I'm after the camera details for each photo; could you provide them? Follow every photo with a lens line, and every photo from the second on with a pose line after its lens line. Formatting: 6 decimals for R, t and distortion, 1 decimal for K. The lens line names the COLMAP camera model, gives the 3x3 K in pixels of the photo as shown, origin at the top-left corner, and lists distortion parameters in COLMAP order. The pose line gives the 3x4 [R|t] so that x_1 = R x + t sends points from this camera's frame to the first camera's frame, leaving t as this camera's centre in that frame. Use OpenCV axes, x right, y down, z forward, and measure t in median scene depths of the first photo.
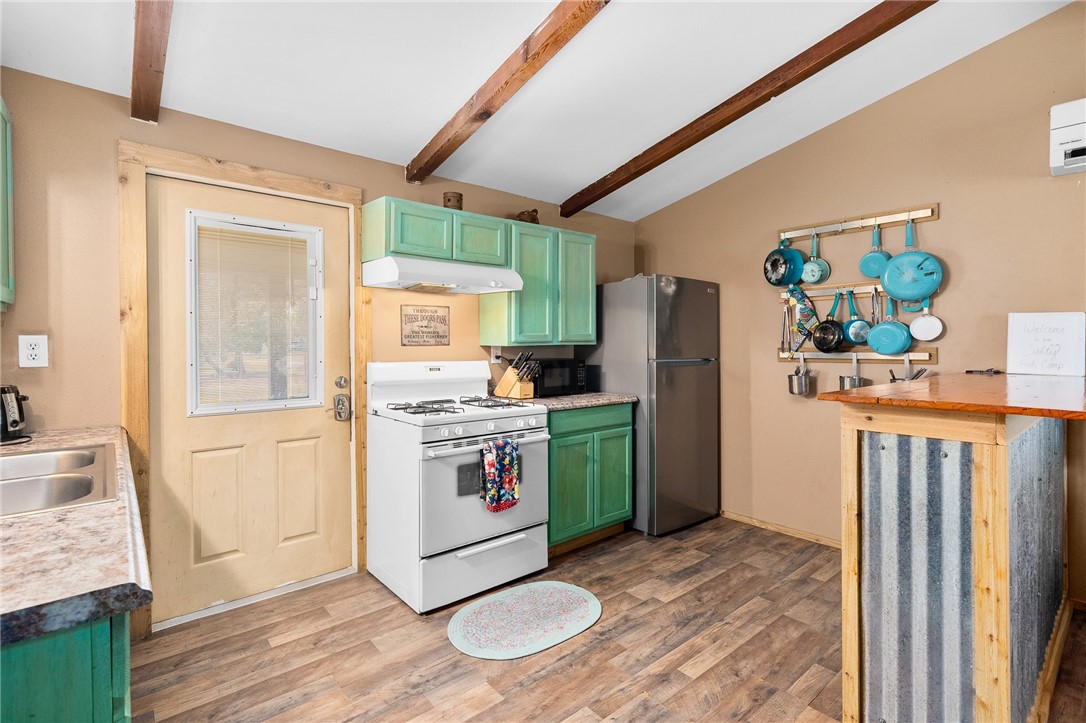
lens RADIAL K [[504.9, 0, 543.0], [0, 504.9, 346.1], [0, 0, 1]] dist [0.001270, 0.000618]
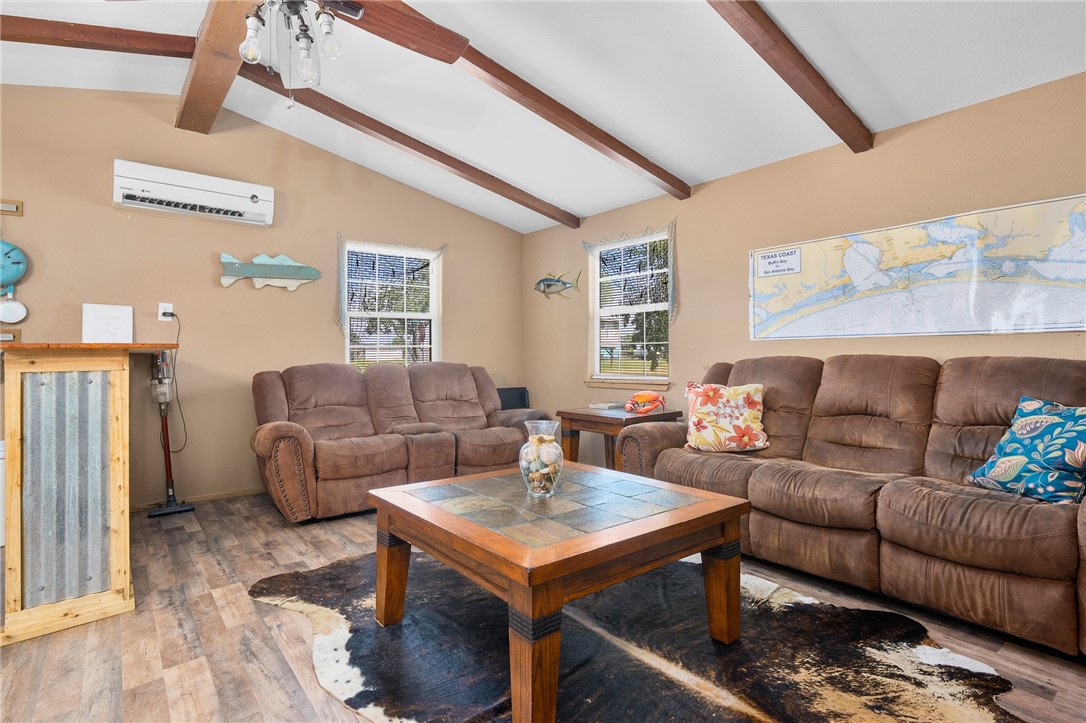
lens RADIAL K [[528.5, 0, 539.8], [0, 528.5, 351.1], [0, 0, 1]] dist [-0.000086, 0.000074]
pose [[0.036687, 0.003380, 0.999321, -0.354981], [0.009786, 0.999945, -0.003741, 0.066839], [-0.999279, 0.009917, 0.036652, -0.197094]]
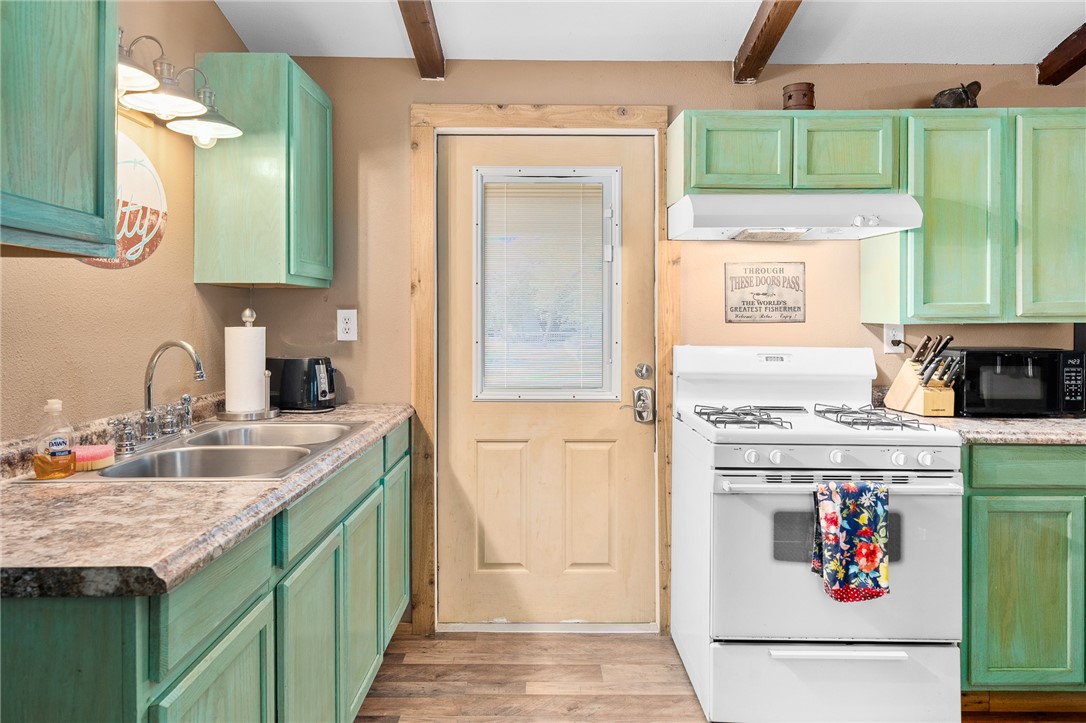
lens RADIAL K [[698.0, 0, 543.6], [0, 698.0, 318.1], [0, 0, 1]] dist [0.000775, 0.001451]
pose [[0.761118, 0.002708, -0.648608, 0.174788], [-0.007444, 0.999962, -0.004560, -0.000621], [0.648571, 0.008299, 0.761109, 0.136560]]
